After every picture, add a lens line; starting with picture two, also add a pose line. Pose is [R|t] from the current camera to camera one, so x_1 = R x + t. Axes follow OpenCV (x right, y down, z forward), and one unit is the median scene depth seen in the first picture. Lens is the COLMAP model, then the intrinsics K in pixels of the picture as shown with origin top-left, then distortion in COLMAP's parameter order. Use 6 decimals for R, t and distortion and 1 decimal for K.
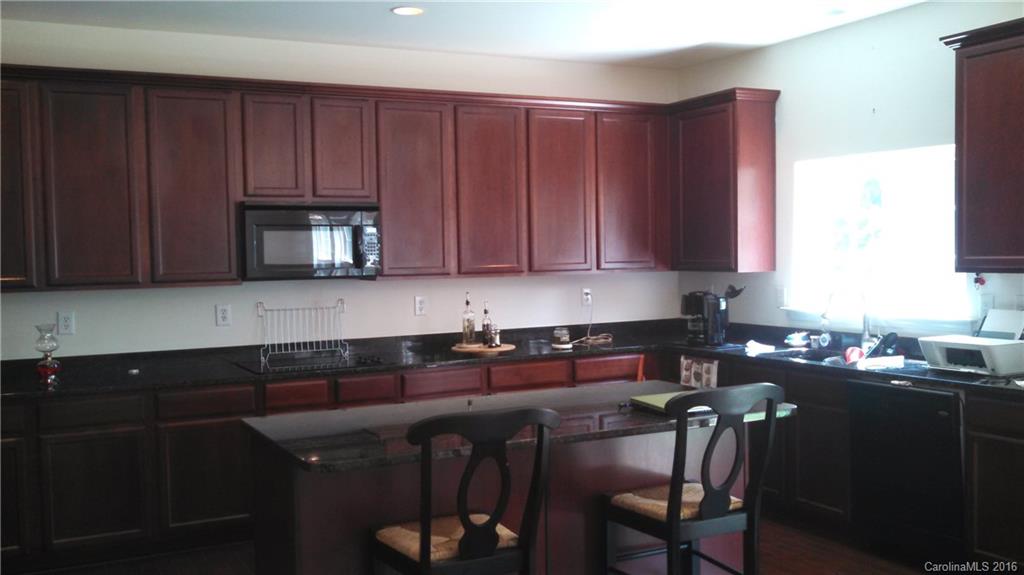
lens RADIAL K [[995.5, 0, 512.0], [0, 995.5, 287.5], [0, 0, 1]] dist [0.003312, 0.001838]
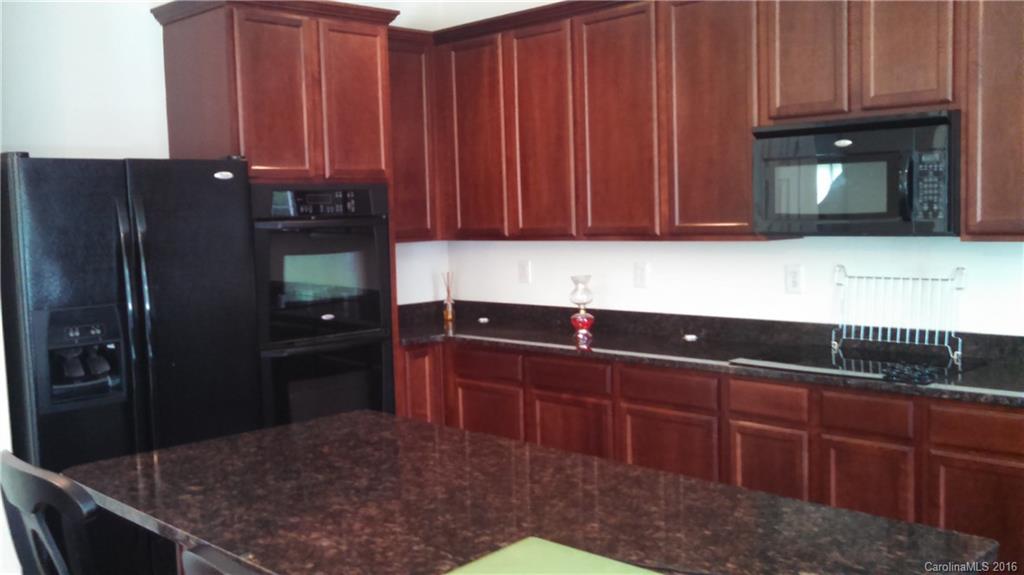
lens RADIAL K [[995.5, 0, 512.0], [0, 995.5, 287.5], [0, 0, 1]] dist [0.003312, 0.001838]
pose [[0.287905, 0.079353, -0.954366, 0.367921], [-0.016272, 0.996823, 0.077974, -0.021591], [0.957521, -0.006920, 0.288282, 0.575559]]
